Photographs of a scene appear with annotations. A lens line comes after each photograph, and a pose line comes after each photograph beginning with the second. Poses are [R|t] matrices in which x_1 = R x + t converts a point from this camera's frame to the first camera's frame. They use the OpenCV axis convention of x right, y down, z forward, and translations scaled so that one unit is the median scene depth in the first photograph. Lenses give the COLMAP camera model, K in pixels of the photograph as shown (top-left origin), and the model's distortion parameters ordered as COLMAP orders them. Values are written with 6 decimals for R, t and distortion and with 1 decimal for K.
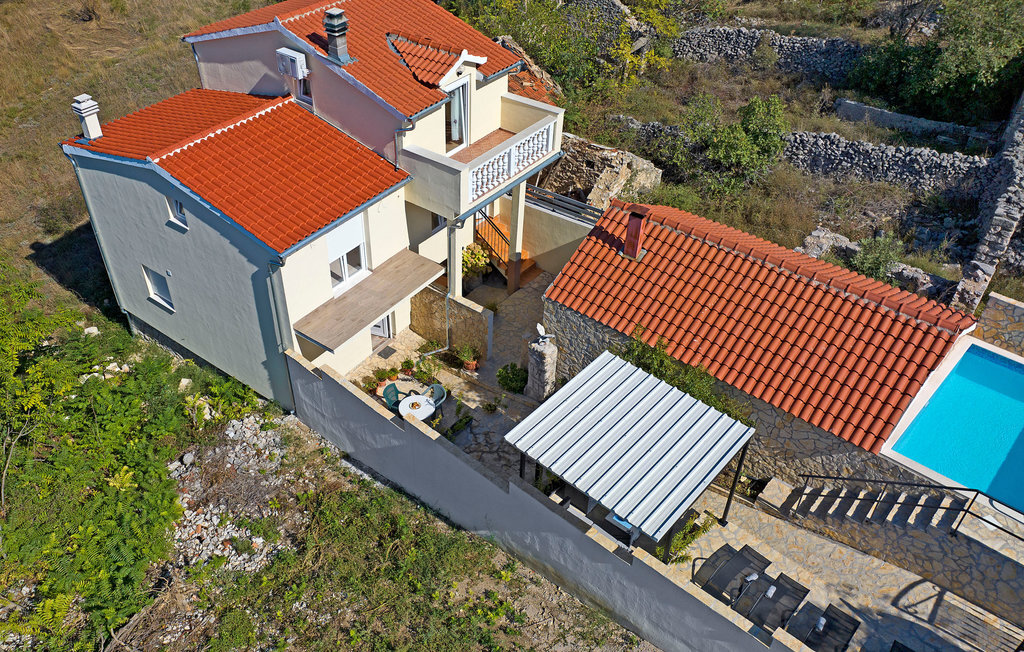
lens RADIAL K [[833.5, 0, 438.9], [0, 833.5, 346.9], [0, 0, 1]] dist [-0.039311, 0.043033]
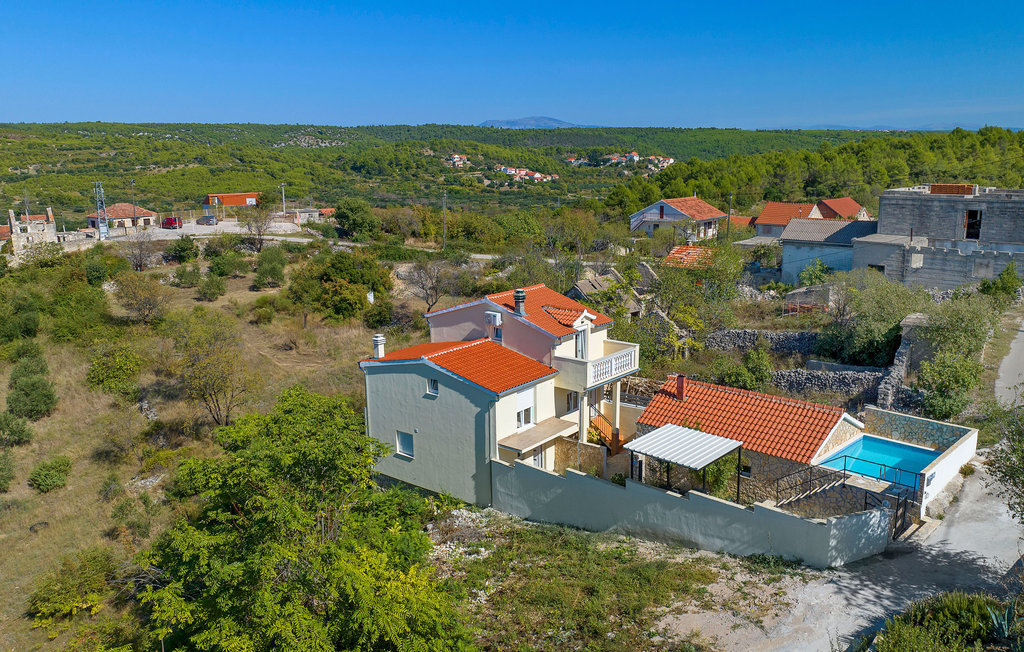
lens RADIAL K [[813.7, 0, 512.0], [0, 813.7, 326.0], [0, 0, 1]] dist [-0.015880, 0.008127]
pose [[0.999999, 0.000427, -0.001470, -0.130425], [-0.001047, 0.891275, -0.453461, 0.507122], [0.001117, 0.453462, 0.891275, -0.632658]]
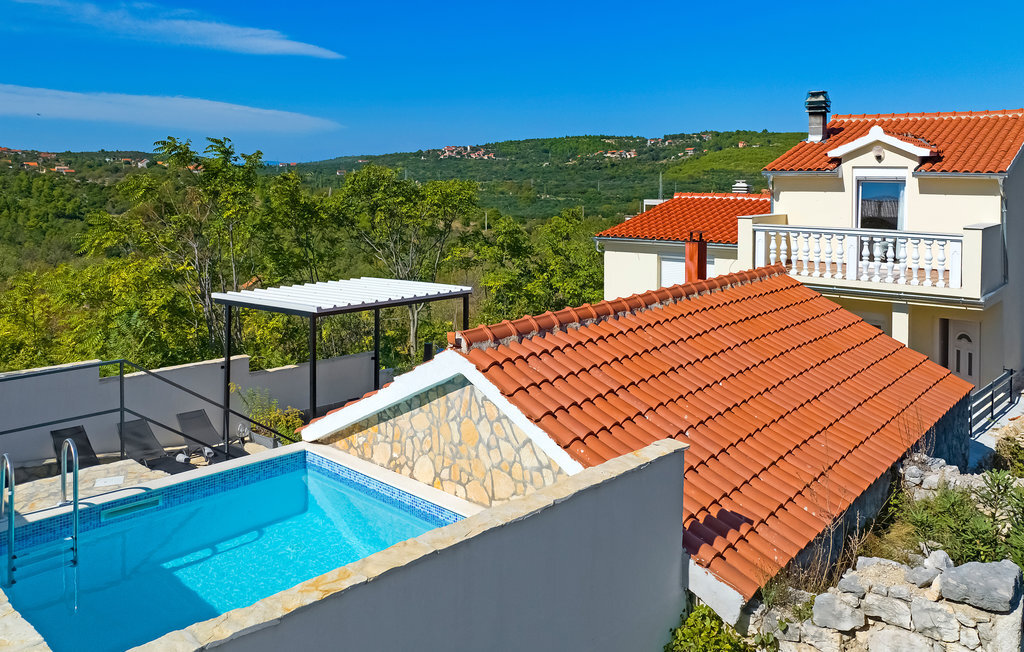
lens RADIAL K [[843.3, 0, 515.4], [0, 843.3, 190.9], [0, 0, 1]] dist [-0.028617, 0.001935]
pose [[0.021161, 0.034743, -0.999172, 0.803718], [-0.636638, 0.771048, 0.013328, -0.092599], [0.770872, 0.635829, 0.038435, 0.707299]]
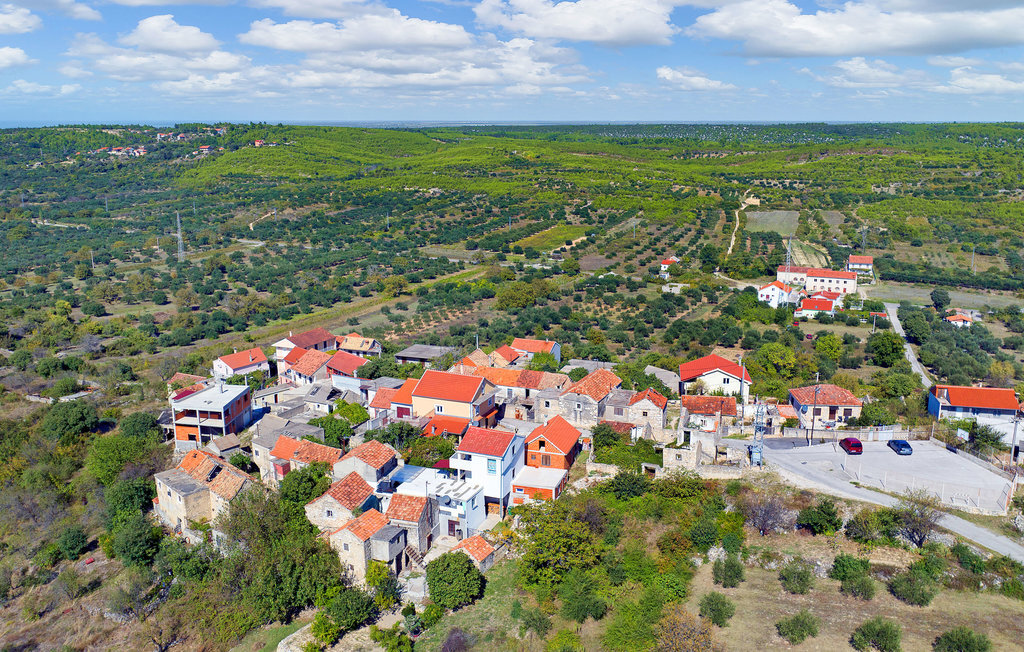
lens RADIAL K [[813.7, 0, 512.0], [0, 813.7, 326.0], [0, 0, 1]] dist [-0.015880, 0.008127]
pose [[0.553378, 0.183719, -0.812416, 0.126279], [-0.527600, 0.832060, -0.171214, -1.496901], [0.644524, 0.523377, 0.557374, -0.207911]]
